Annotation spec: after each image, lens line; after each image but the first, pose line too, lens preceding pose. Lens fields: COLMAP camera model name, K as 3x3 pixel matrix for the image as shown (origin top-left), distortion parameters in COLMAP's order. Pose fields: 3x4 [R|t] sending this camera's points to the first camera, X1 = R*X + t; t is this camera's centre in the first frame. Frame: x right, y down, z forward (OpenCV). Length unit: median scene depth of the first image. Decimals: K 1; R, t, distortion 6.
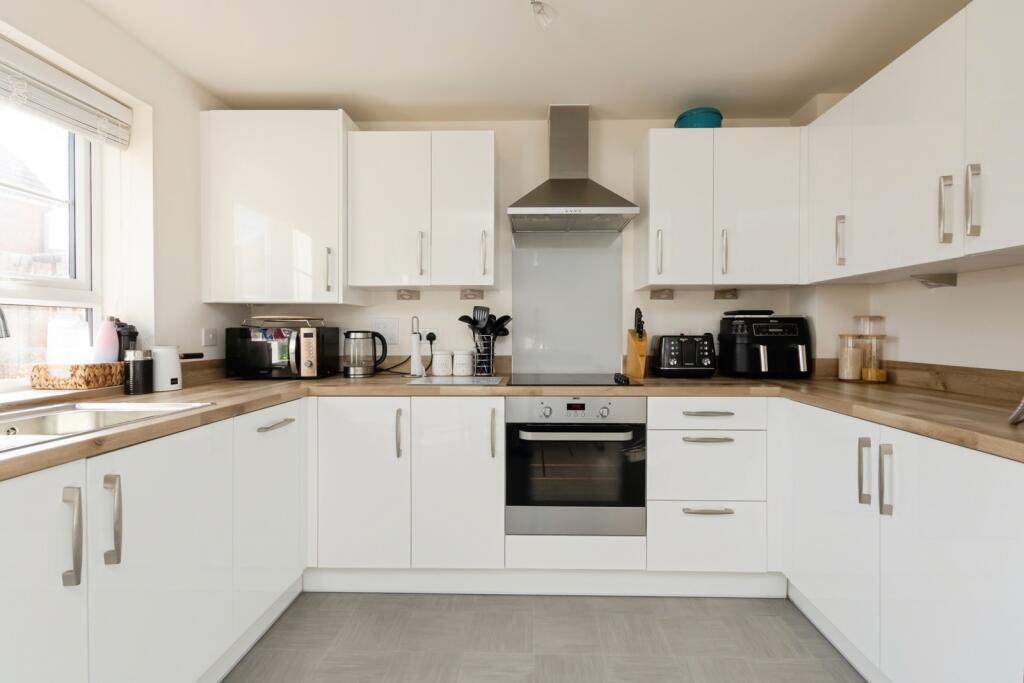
lens RADIAL K [[471.8, 0, 516.5], [0, 471.8, 332.3], [0, 0, 1]] dist [0.002553, 0.000465]
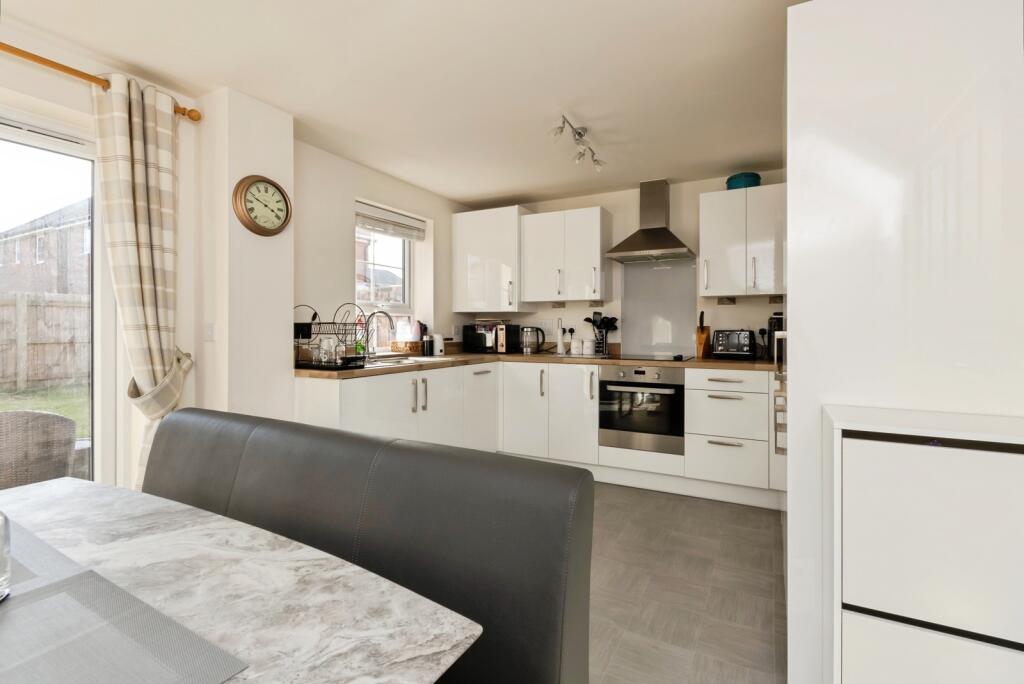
lens RADIAL K [[479.8, 0, 512.9], [0, 479.8, 326.8], [0, 0, 1]] dist [-0.000560, -0.000049]
pose [[0.892317, 0.000662, -0.451408, 0.443130], [-0.003426, 0.999980, -0.005305, 0.006349], [0.451396, 0.006281, 0.892302, -0.644790]]
